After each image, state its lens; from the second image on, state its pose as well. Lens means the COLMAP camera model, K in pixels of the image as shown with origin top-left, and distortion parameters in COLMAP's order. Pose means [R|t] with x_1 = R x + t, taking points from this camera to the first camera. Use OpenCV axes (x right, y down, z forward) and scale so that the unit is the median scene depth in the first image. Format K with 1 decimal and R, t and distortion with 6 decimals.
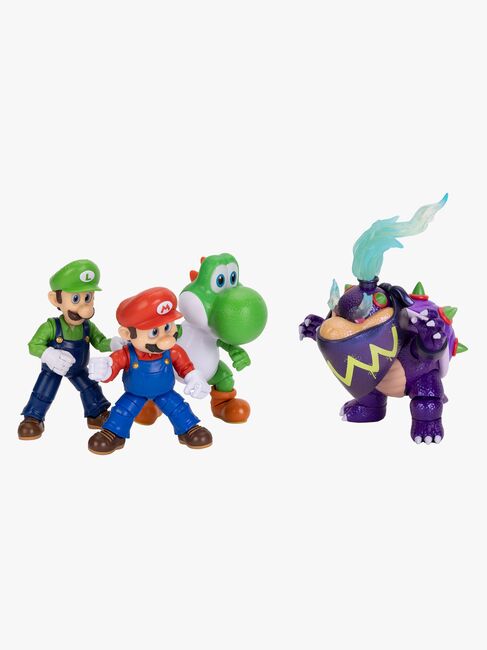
lens RADIAL K [[1190.5, 0, 245.8], [0, 1190.5, 321.1], [0, 0, 1]] dist [0.082631, 0.000000]
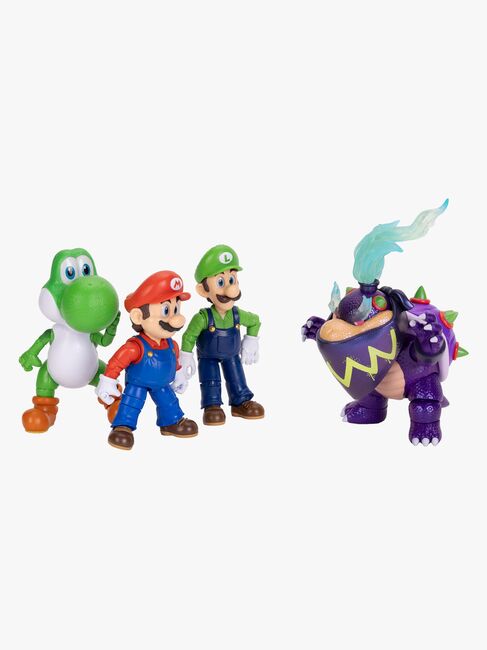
lens RADIAL K [[1264.4, 0, 241.9], [0, 1264.4, 326.9], [0, 0, 1]] dist [-0.066106, 0.000000]
pose [[0.995138, 0.018347, -0.096770, 0.099787], [-0.018712, 0.999821, -0.002869, 0.007809], [0.096700, 0.004665, 0.995303, -0.080381]]
